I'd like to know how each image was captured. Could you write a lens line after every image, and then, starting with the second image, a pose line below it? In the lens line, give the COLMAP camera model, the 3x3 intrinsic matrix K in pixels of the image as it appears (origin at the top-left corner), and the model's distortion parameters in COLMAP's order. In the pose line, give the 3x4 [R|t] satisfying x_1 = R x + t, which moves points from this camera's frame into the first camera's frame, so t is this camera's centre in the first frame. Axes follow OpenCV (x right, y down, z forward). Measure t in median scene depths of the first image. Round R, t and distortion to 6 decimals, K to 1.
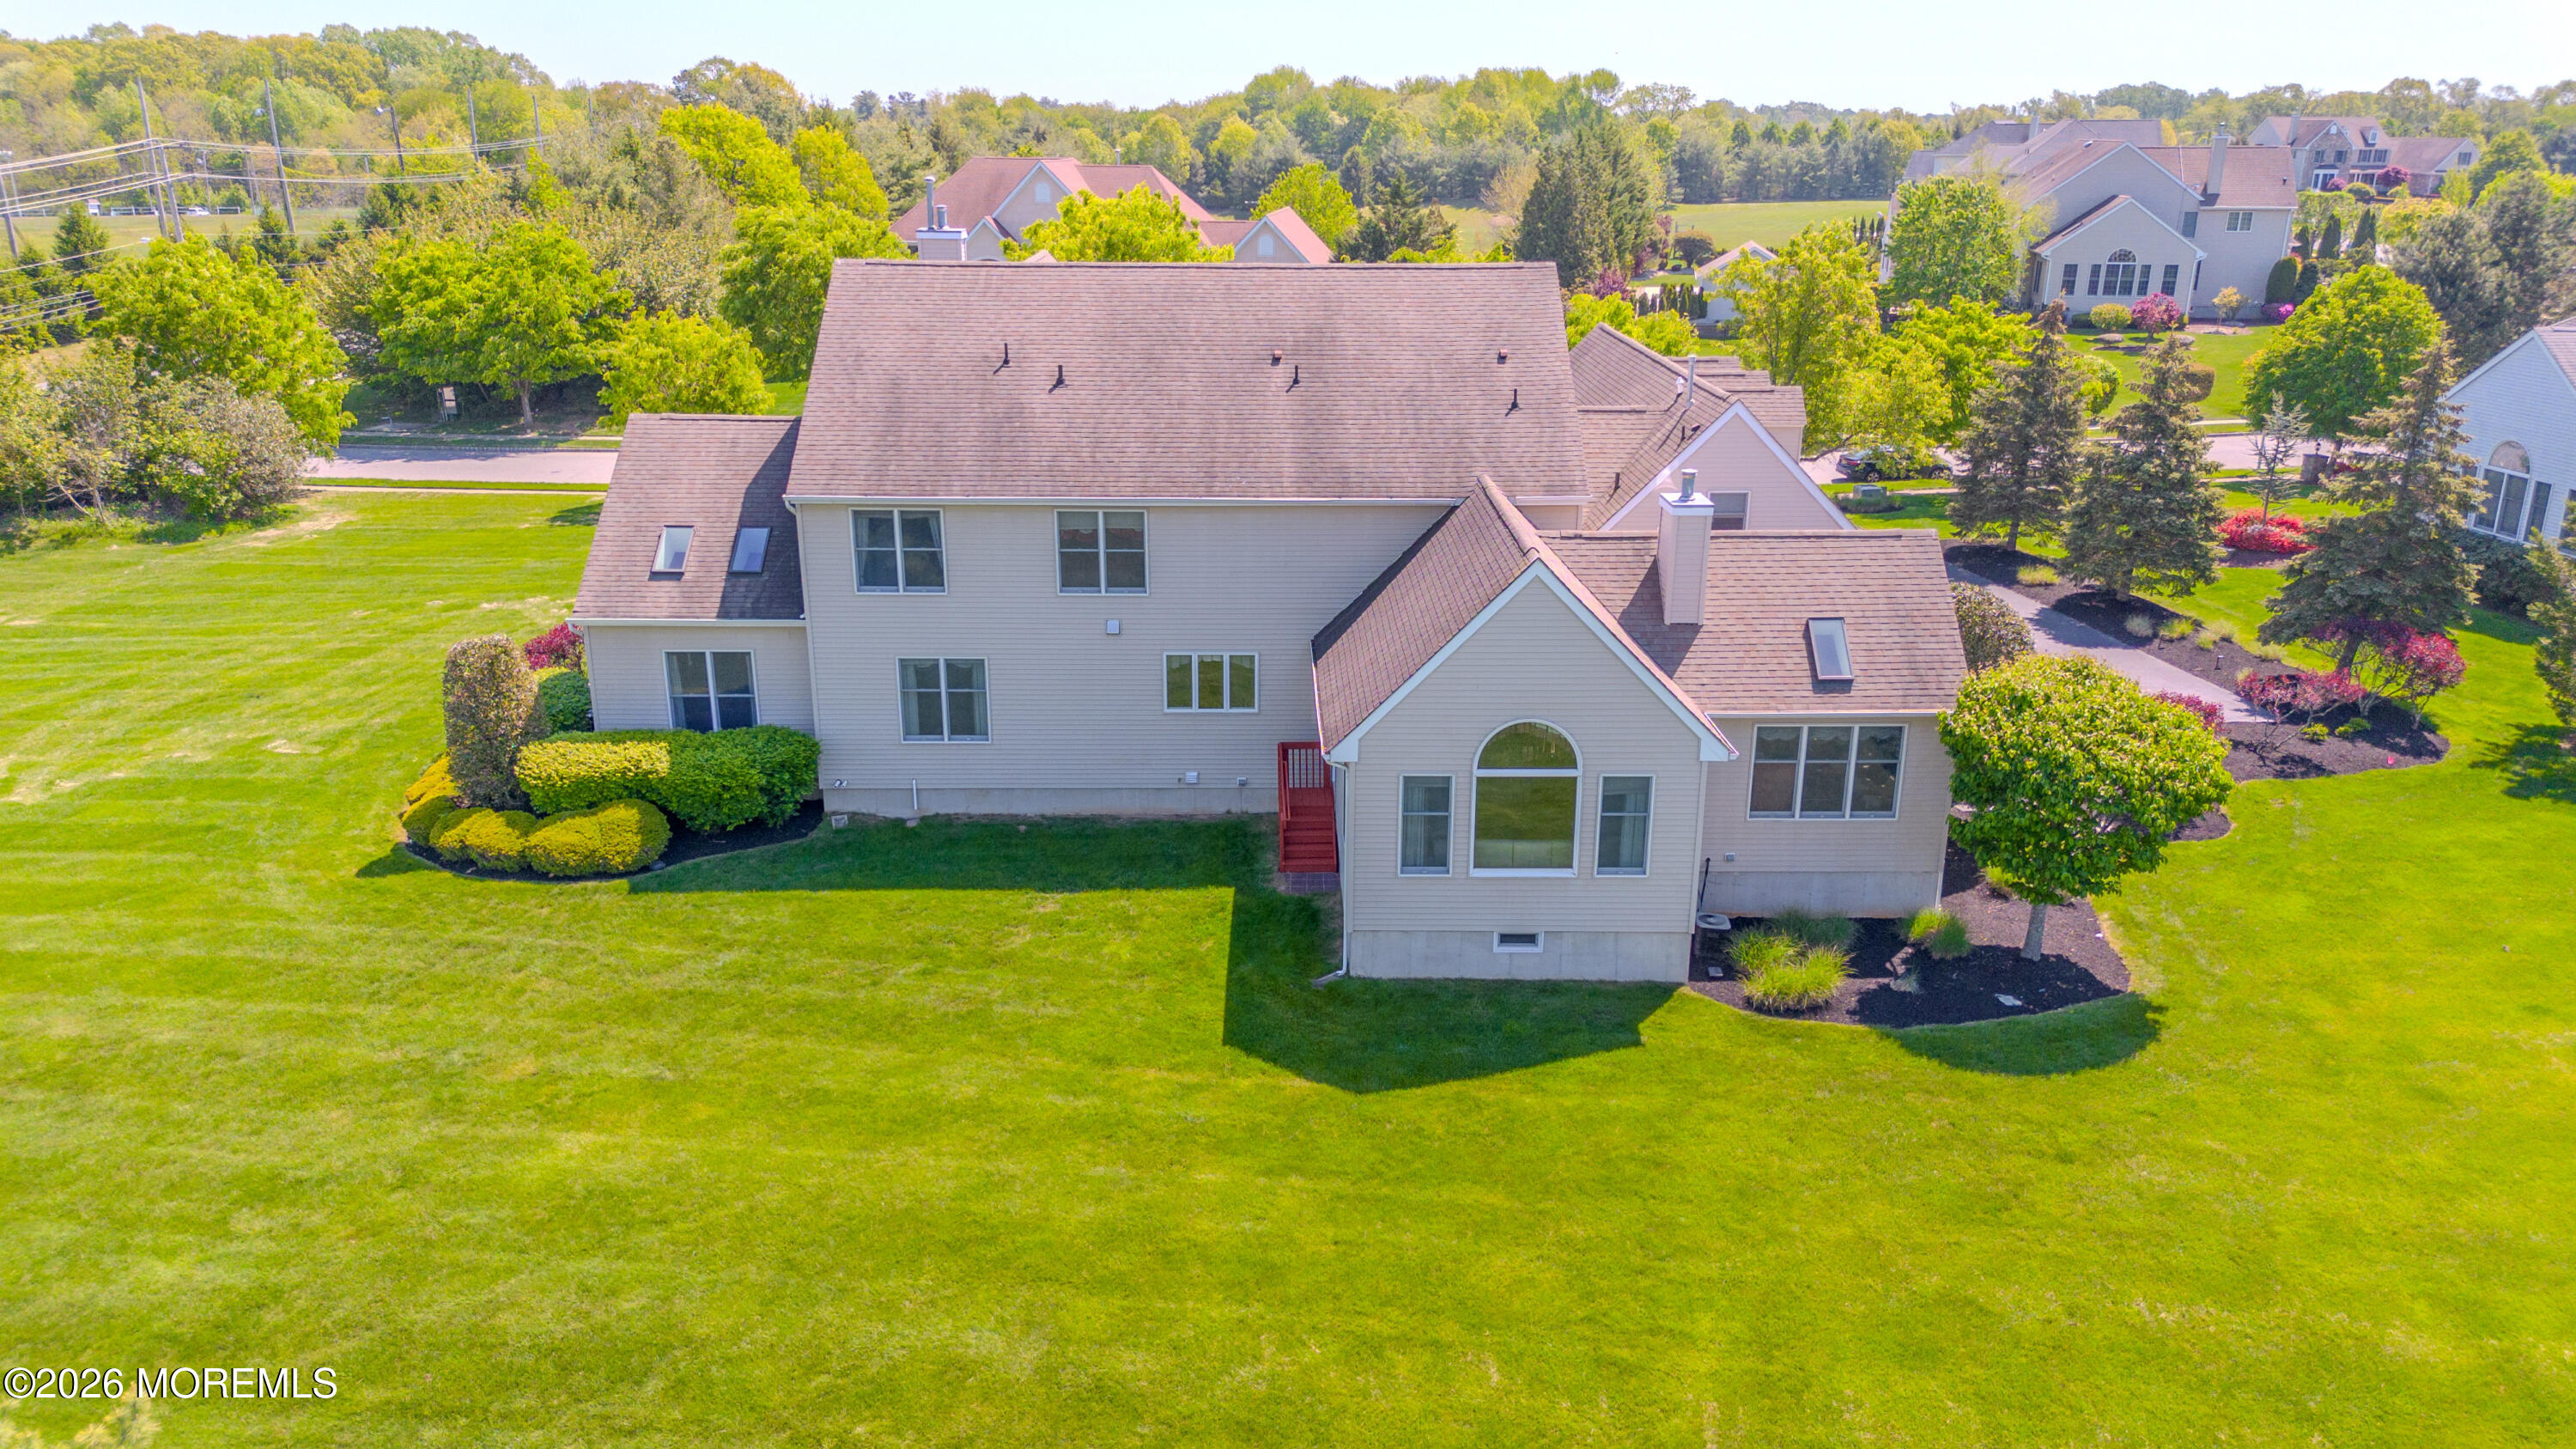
lens RADIAL K [[1822.4, 0, 1285.9], [0, 1822.4, 717.4], [0, 0, 1]] dist [0.080427, -0.085431]
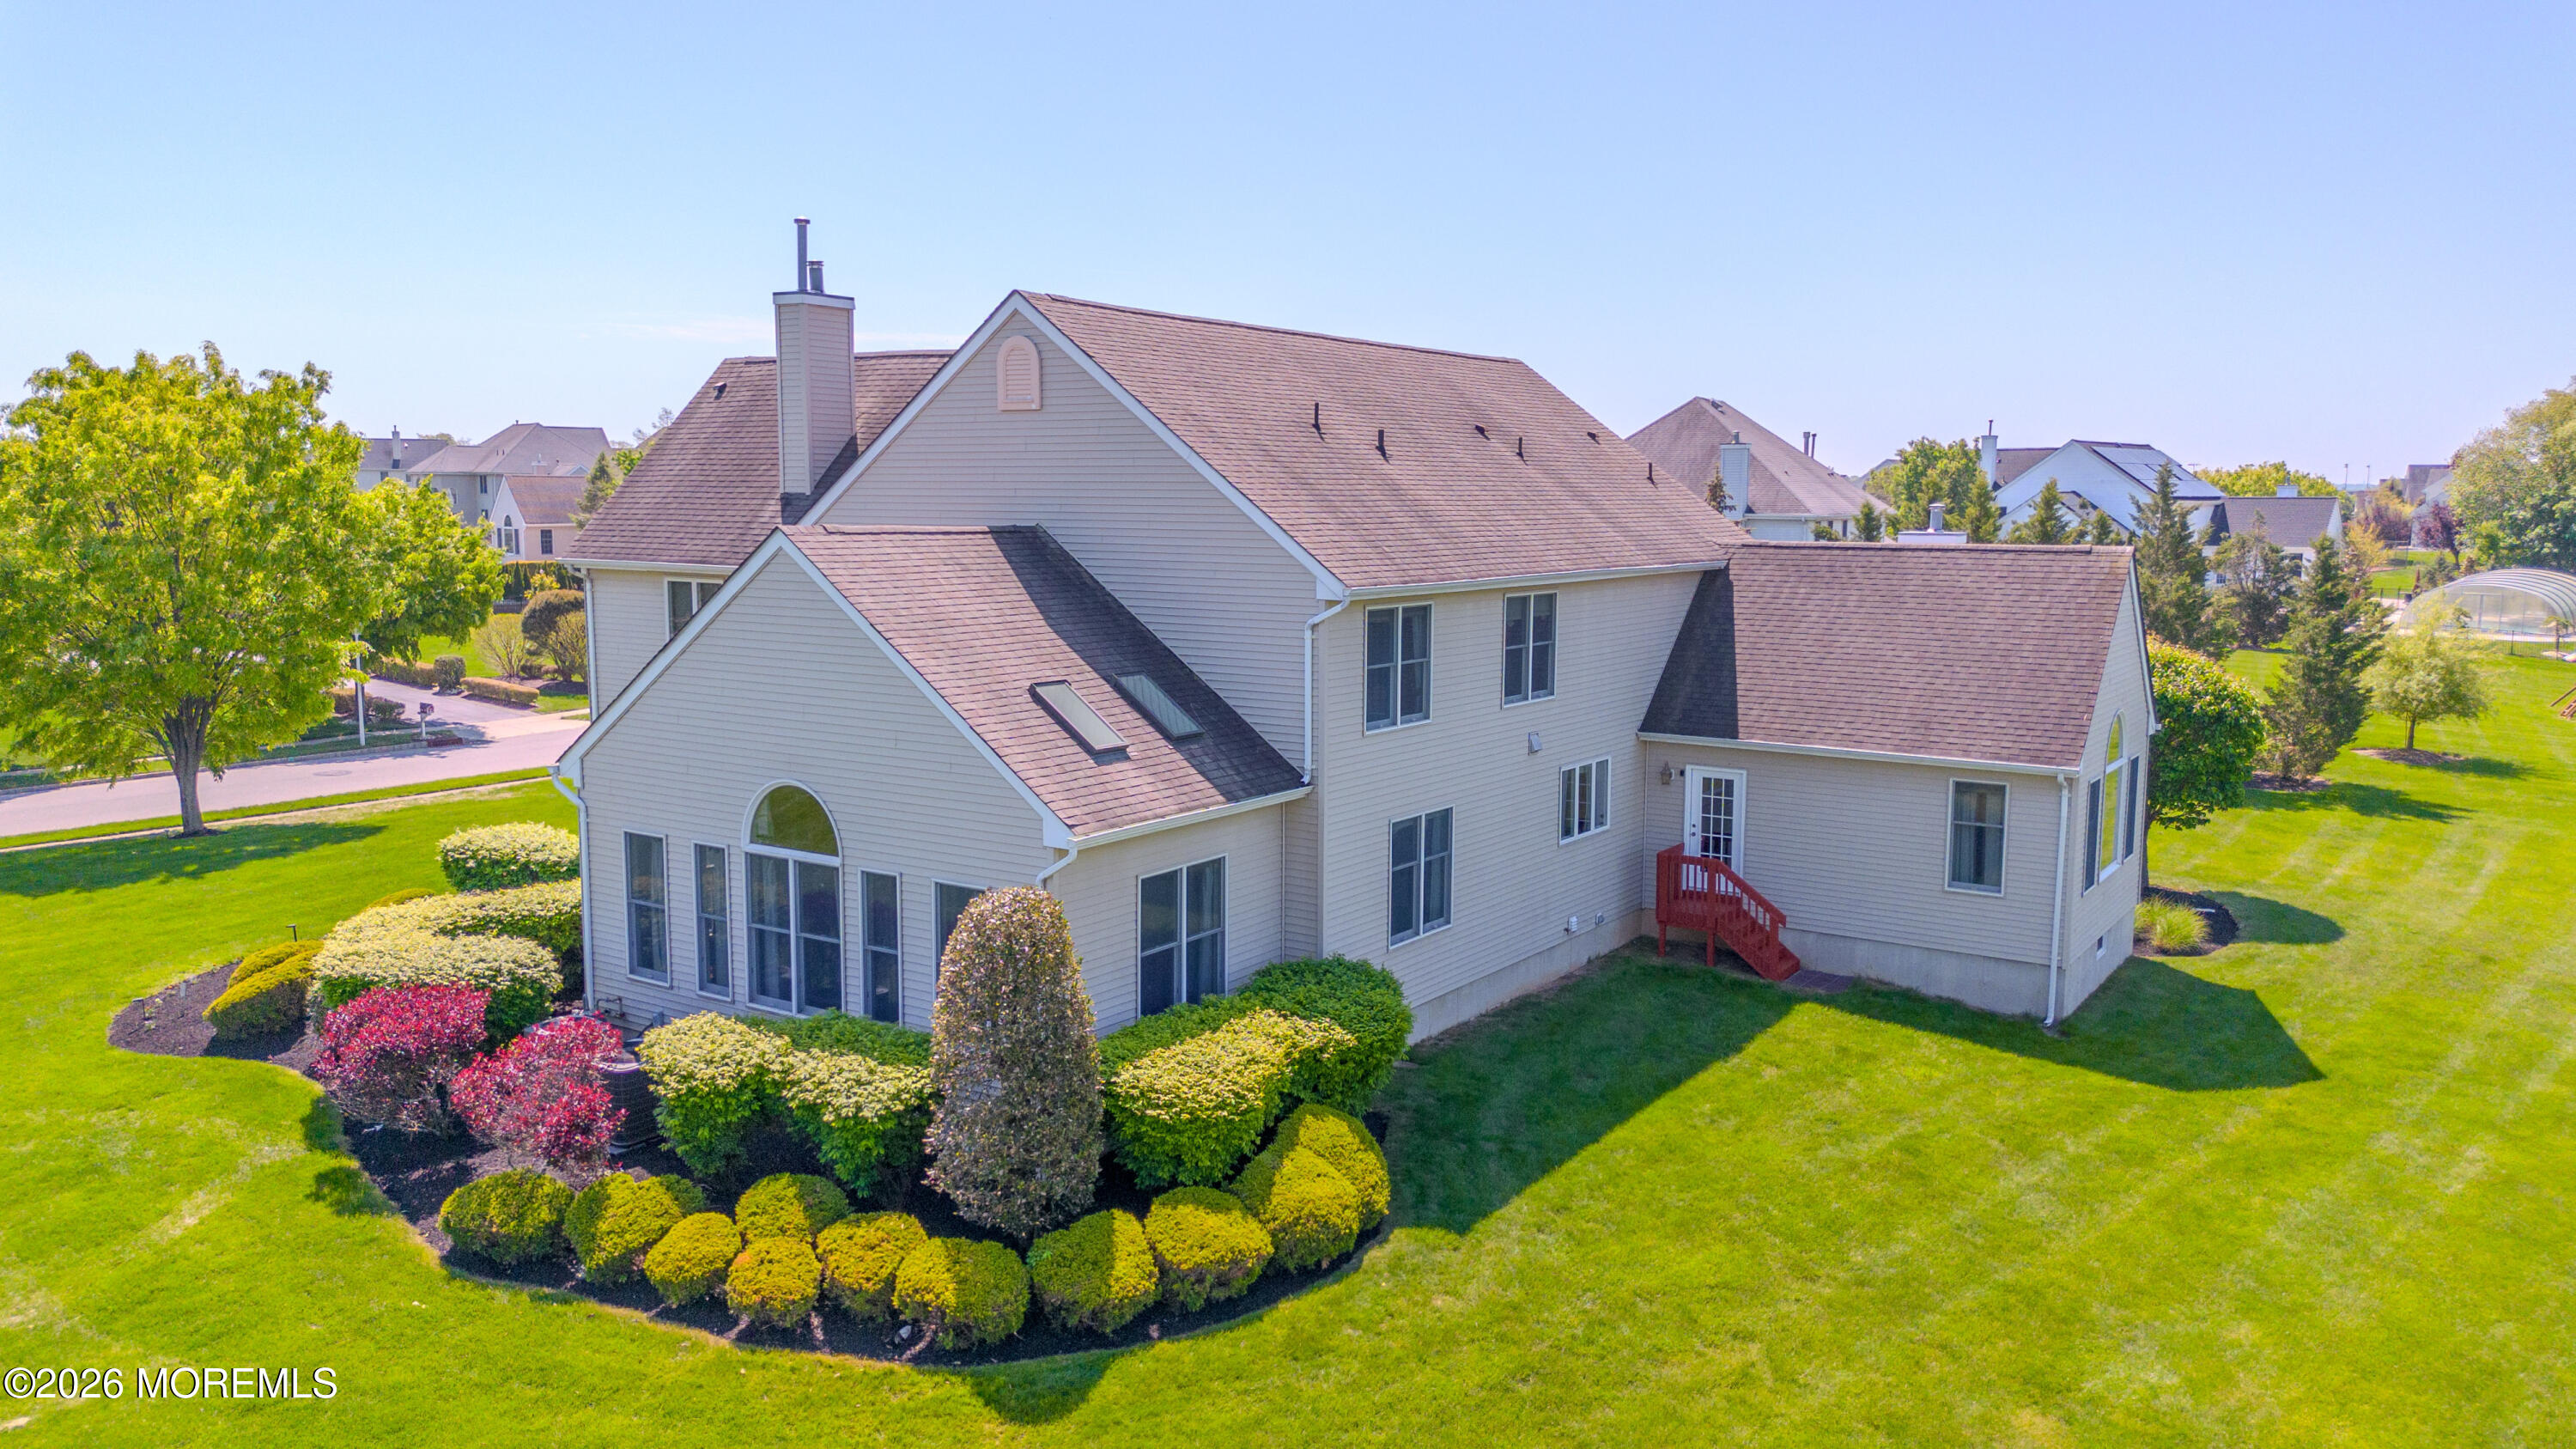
lens RADIAL K [[1822.4, 0, 1303.3], [0, 1822.4, 718.6], [0, 0, 1]] dist [0.080427, -0.085431]
pose [[0.568146, -0.098882, 0.816966, -0.823534], [0.245810, 0.967824, -0.053804, -0.043235], [-0.785358, 0.231387, 0.574171, 0.649897]]
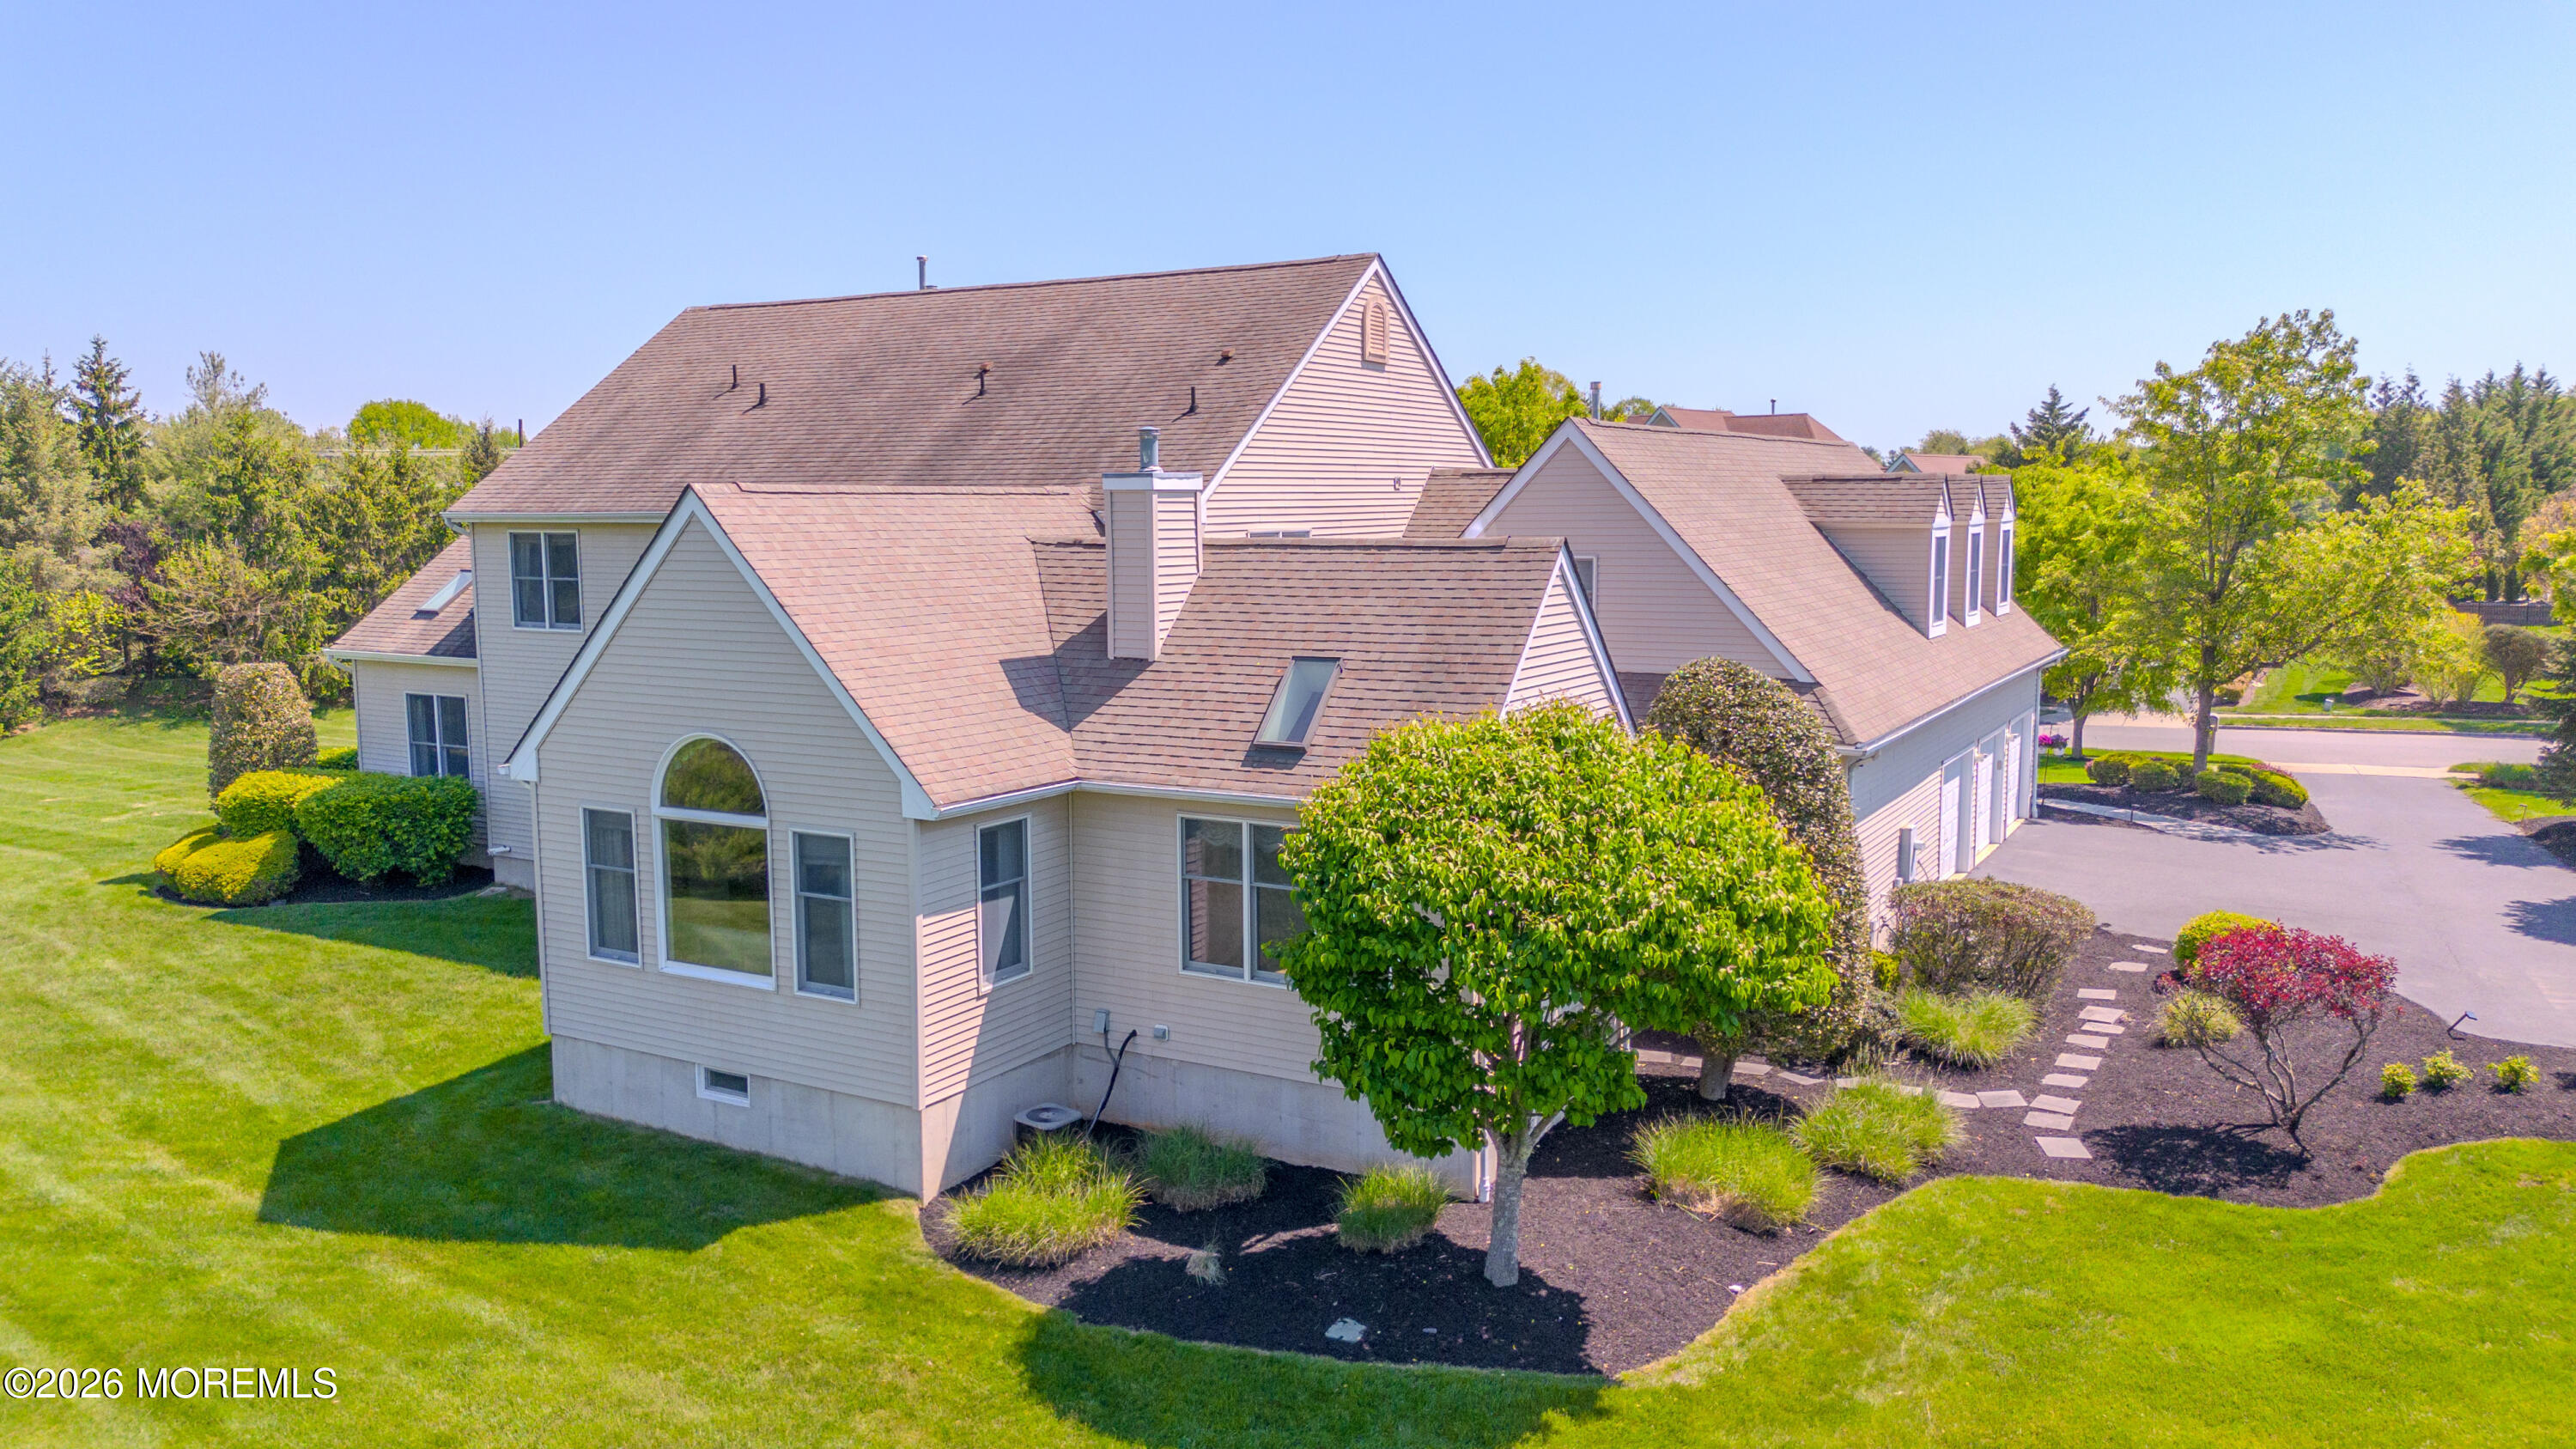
lens RADIAL K [[1822.4, 0, 1295.3], [0, 1822.4, 728.1], [0, 0, 1]] dist [0.080427, -0.085431]
pose [[0.859662, 0.053396, -0.508066, 0.563135], [-0.147235, 0.978219, -0.146317, 0.056088], [0.489187, 0.200588, 0.848799, 0.451711]]
